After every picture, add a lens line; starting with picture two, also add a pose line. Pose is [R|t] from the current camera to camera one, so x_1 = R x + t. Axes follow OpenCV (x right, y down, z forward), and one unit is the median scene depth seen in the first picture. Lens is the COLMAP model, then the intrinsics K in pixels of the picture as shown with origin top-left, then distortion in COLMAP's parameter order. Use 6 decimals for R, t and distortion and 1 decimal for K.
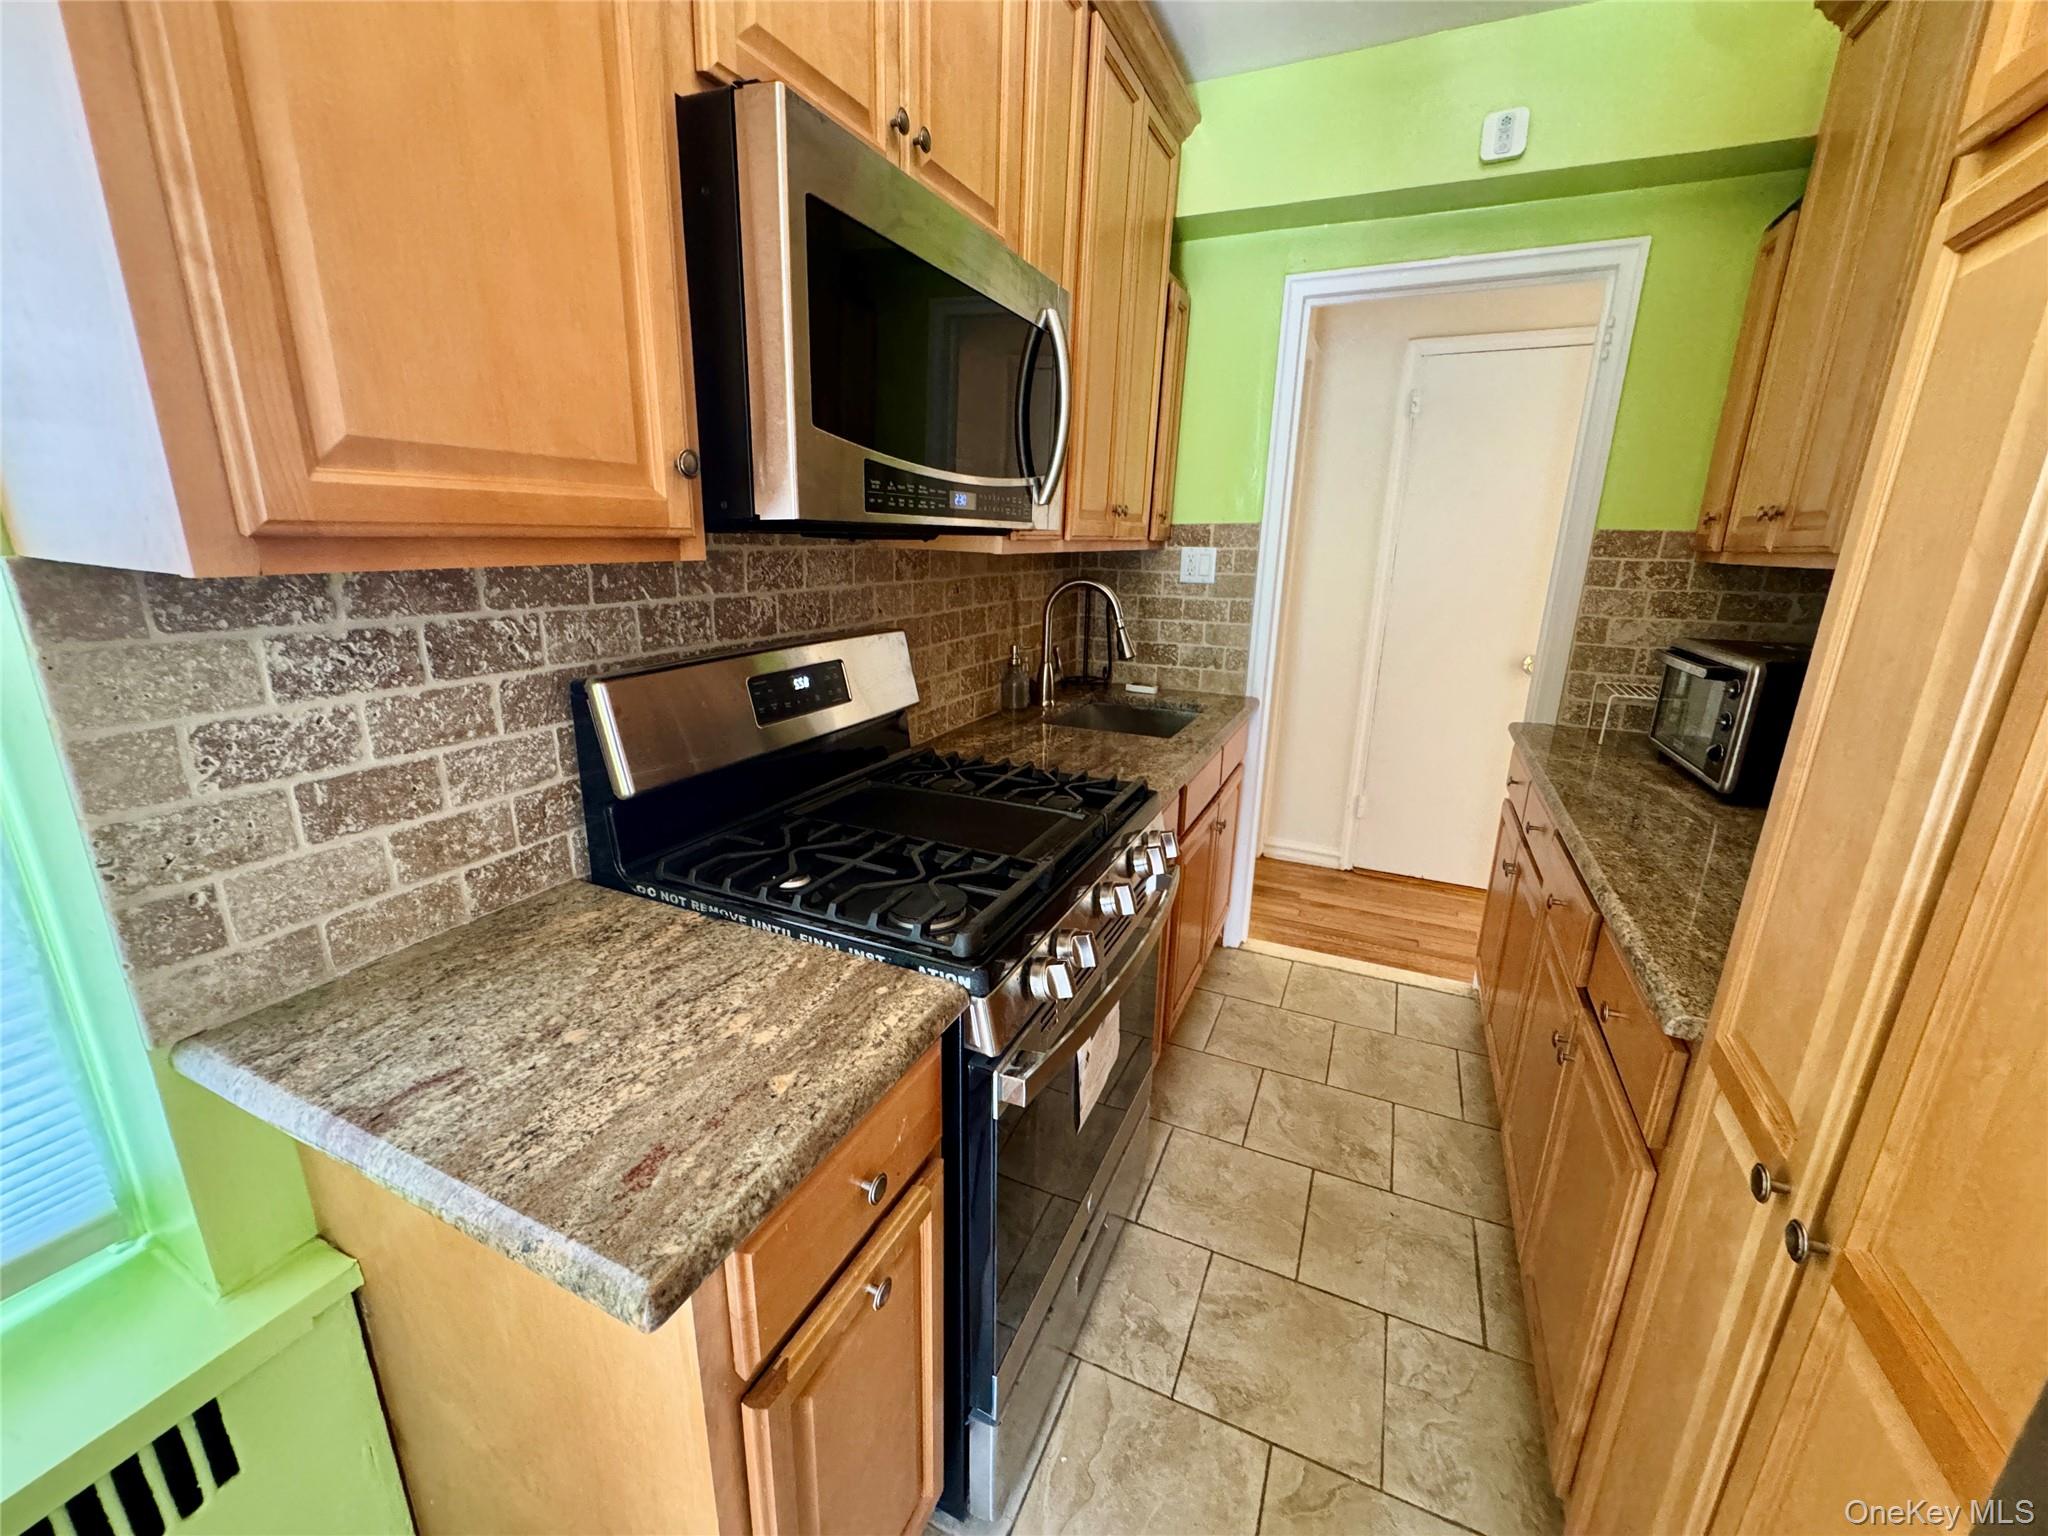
lens RADIAL K [[815.1, 0, 1024.4], [0, 815.1, 765.7], [0, 0, 1]] dist [-0.003253, 0.000017]
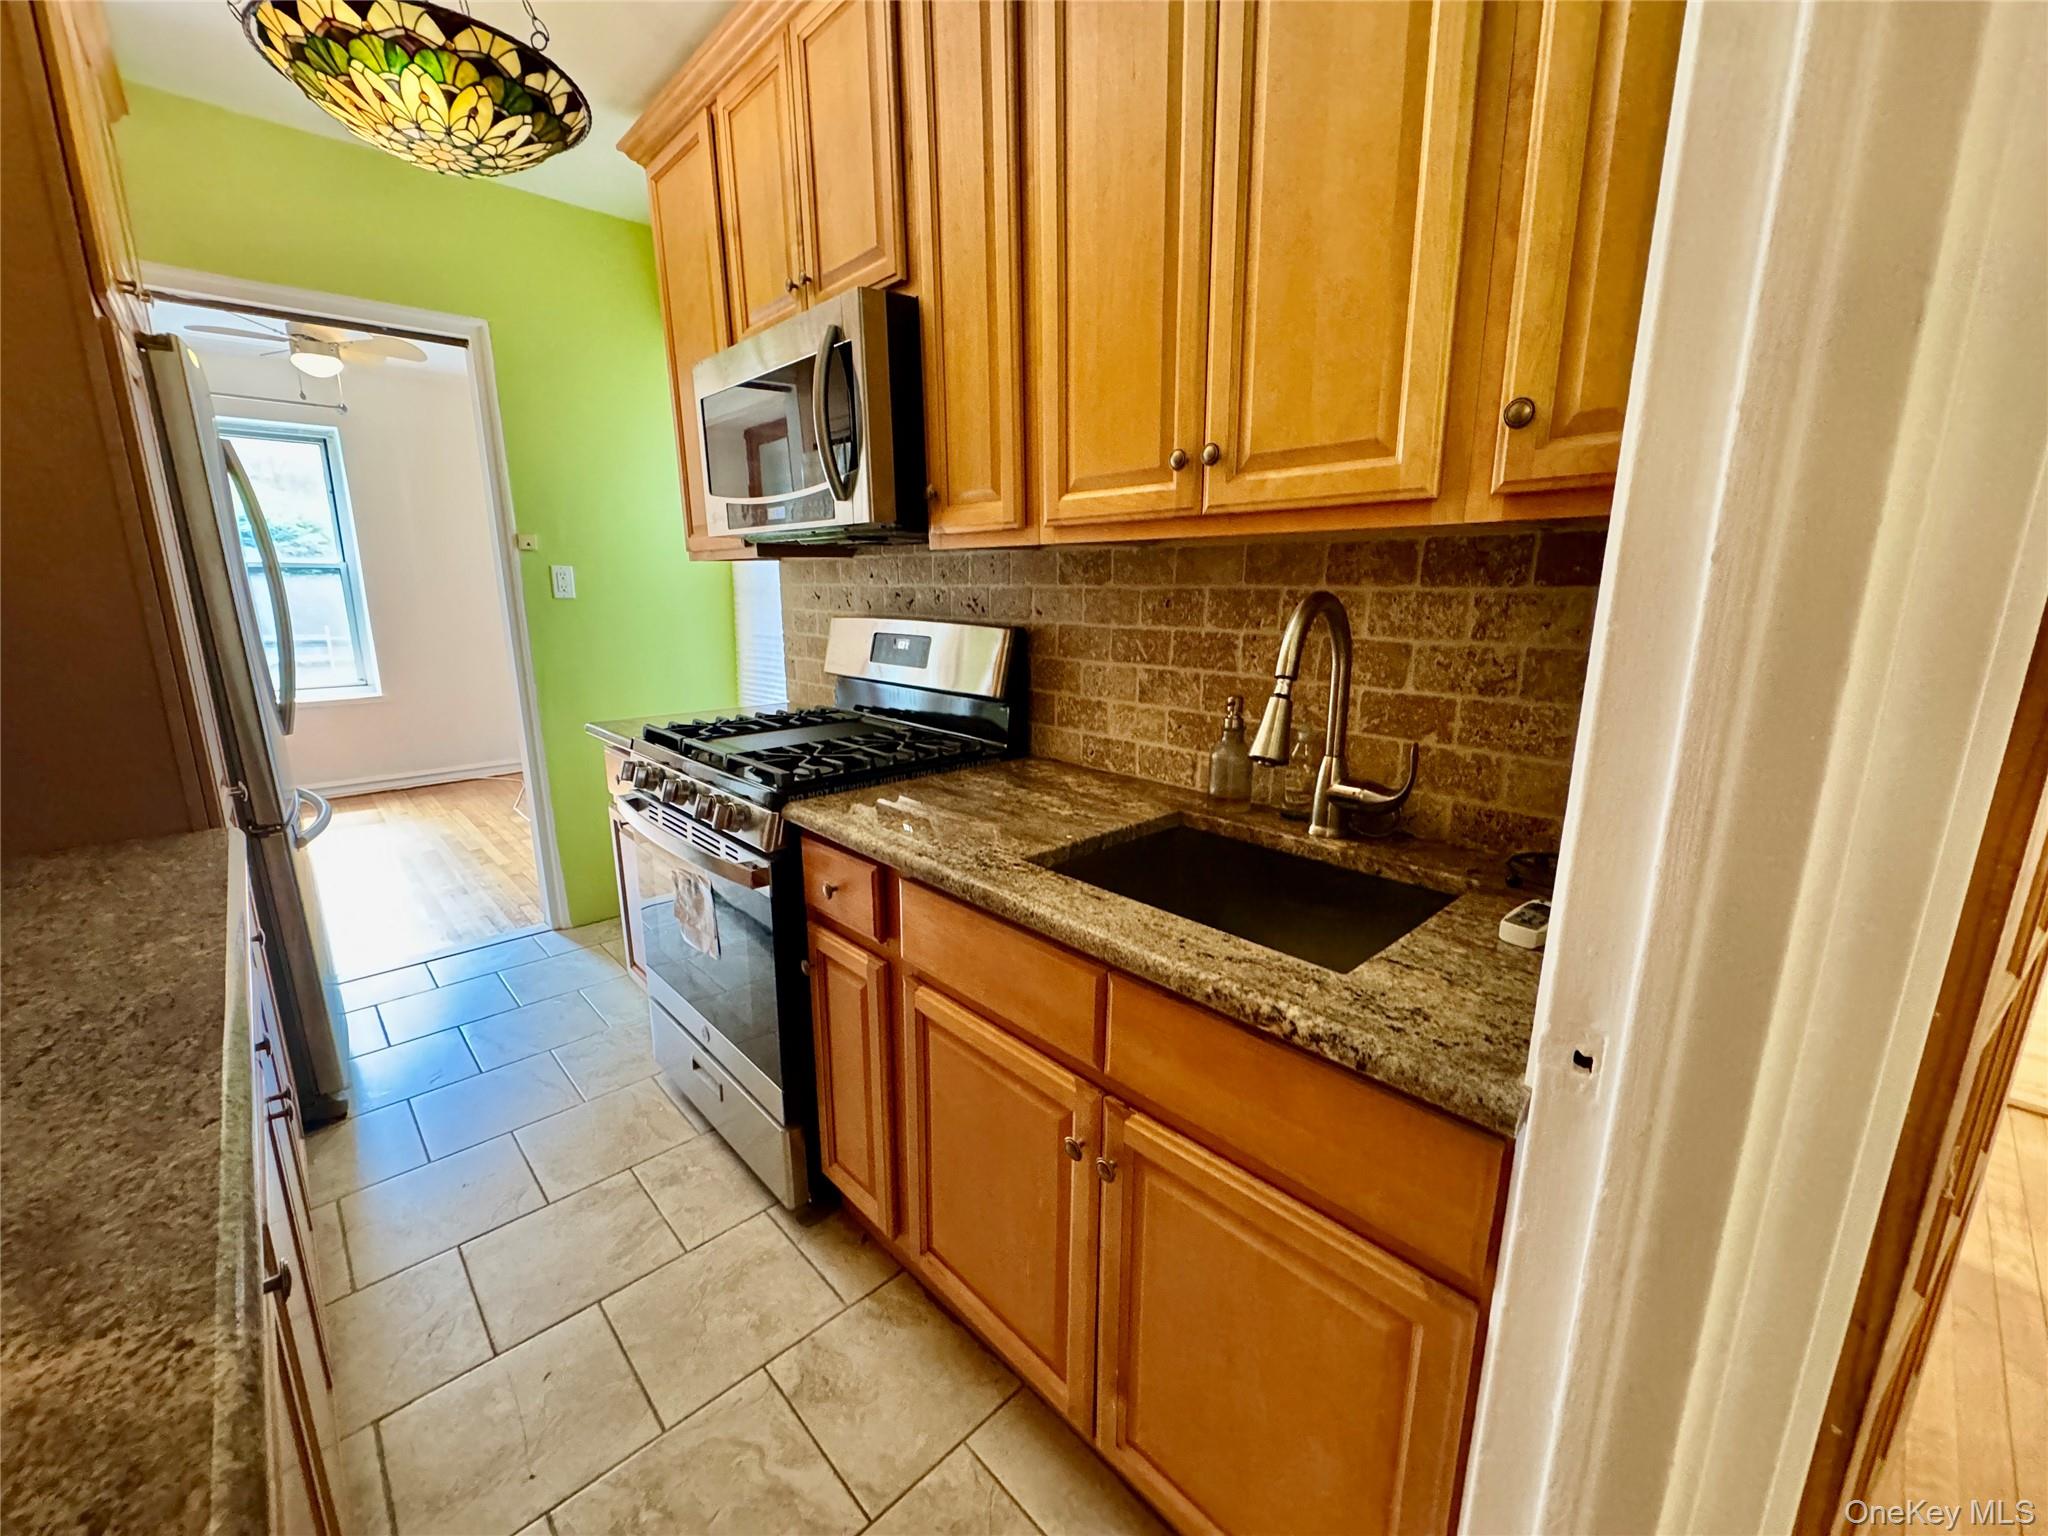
lens RADIAL K [[815.1, 0, 1028.0], [0, 815.1, 763.7], [0, 0, 1]] dist [-0.003253, 0.000017]
pose [[-0.370925, 0.180667, -0.910919, 0.801860], [-0.262699, 0.920416, 0.289521, -0.306329], [0.890732, 0.346689, -0.293945, 1.348401]]
